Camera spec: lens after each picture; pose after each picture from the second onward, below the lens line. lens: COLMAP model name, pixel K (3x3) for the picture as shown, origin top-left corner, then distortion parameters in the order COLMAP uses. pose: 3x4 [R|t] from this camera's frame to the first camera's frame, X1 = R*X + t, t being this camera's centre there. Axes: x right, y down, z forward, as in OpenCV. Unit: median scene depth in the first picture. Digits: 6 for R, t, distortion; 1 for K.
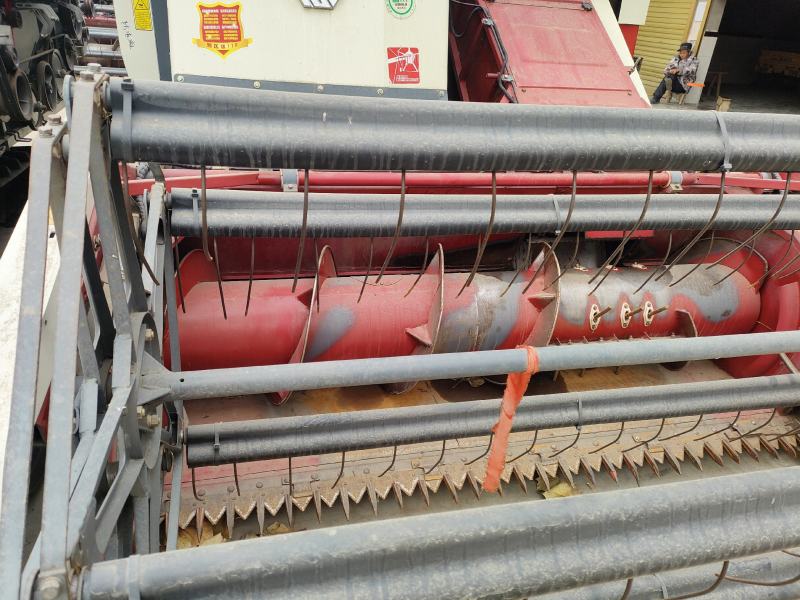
lens RADIAL K [[591.1, 0, 386.9], [0, 591.1, 297.8], [0, 0, 1]] dist [0.082653, -0.086484]
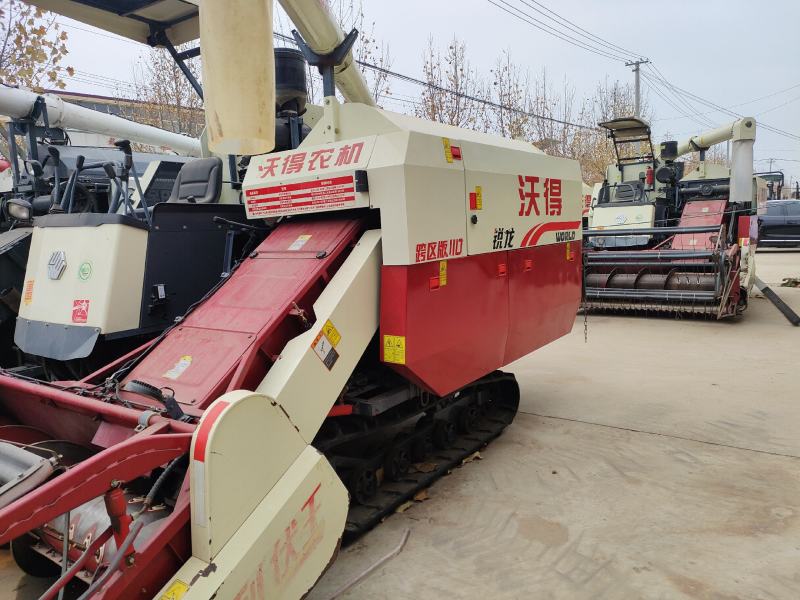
lens RADIAL K [[591.1, 0, 386.9], [0, 591.1, 297.8], [0, 0, 1]] dist [0.082653, -0.086484]
pose [[0.629558, -0.007480, -0.776918, 1.414139], [-0.259012, 0.940732, -0.218942, -0.255697], [0.732509, 0.339067, 0.590308, 0.588247]]
